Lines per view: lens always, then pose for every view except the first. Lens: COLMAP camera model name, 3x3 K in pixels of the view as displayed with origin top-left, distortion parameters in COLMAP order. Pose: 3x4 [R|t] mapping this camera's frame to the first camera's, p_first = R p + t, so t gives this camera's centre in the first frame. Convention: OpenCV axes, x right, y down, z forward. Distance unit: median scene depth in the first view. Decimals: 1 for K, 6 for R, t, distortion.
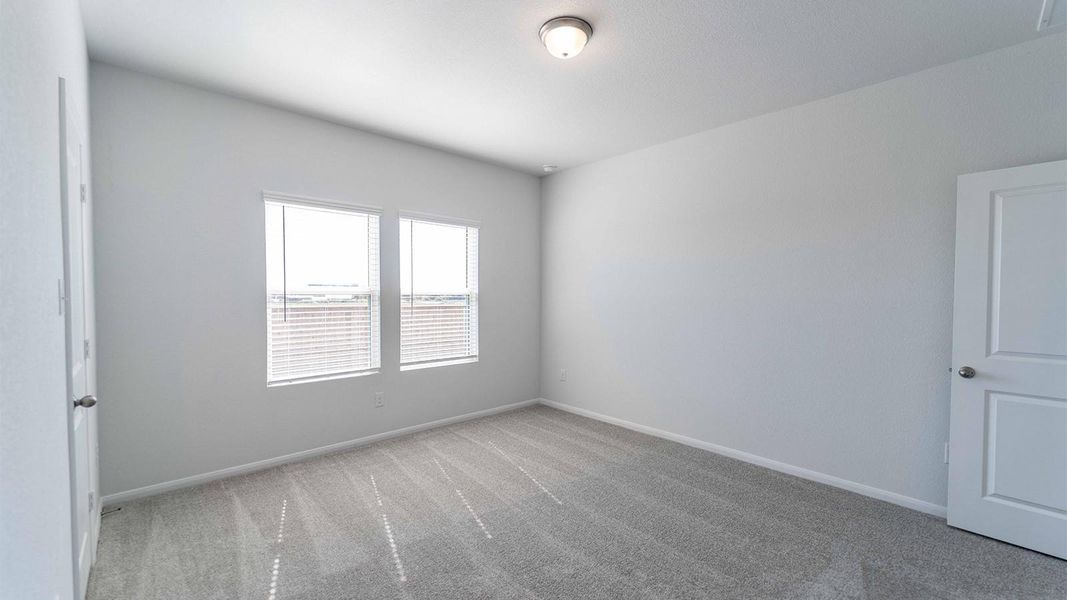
lens RADIAL K [[437.2, 0, 540.7], [0, 437.2, 300.1], [0, 0, 1]] dist [0.003769, 0.000522]
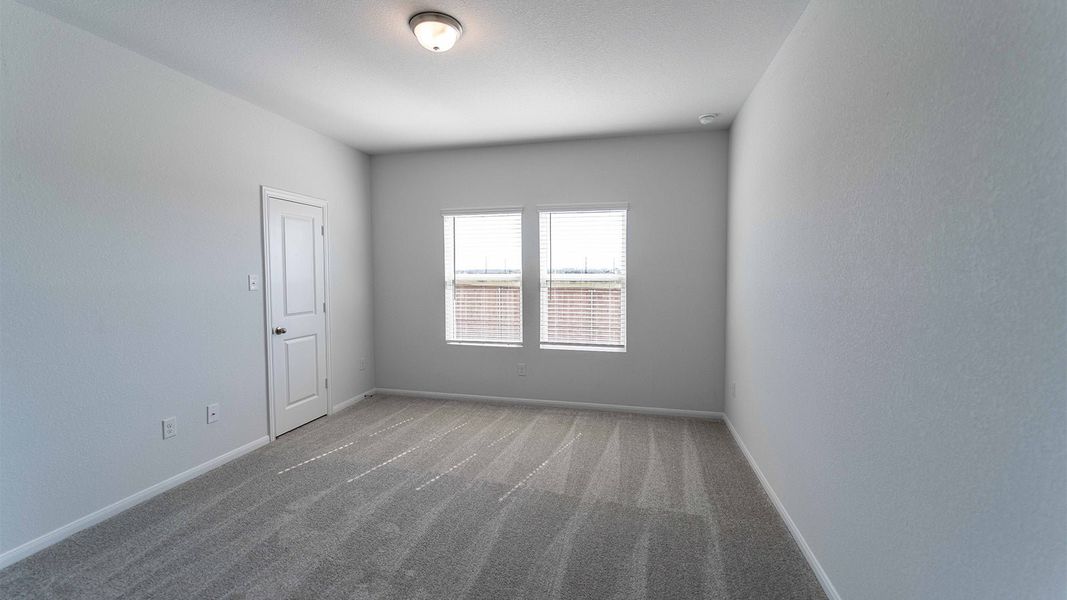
lens RADIAL K [[437.2, 0, 532.8], [0, 437.2, 292.1], [0, 0, 1]] dist [0.003769, 0.000522]
pose [[0.537750, 0.030299, -0.842560, 0.642494], [-0.012854, 0.999533, 0.027740, -0.014351], [0.843007, -0.004087, 0.537888, 0.396065]]
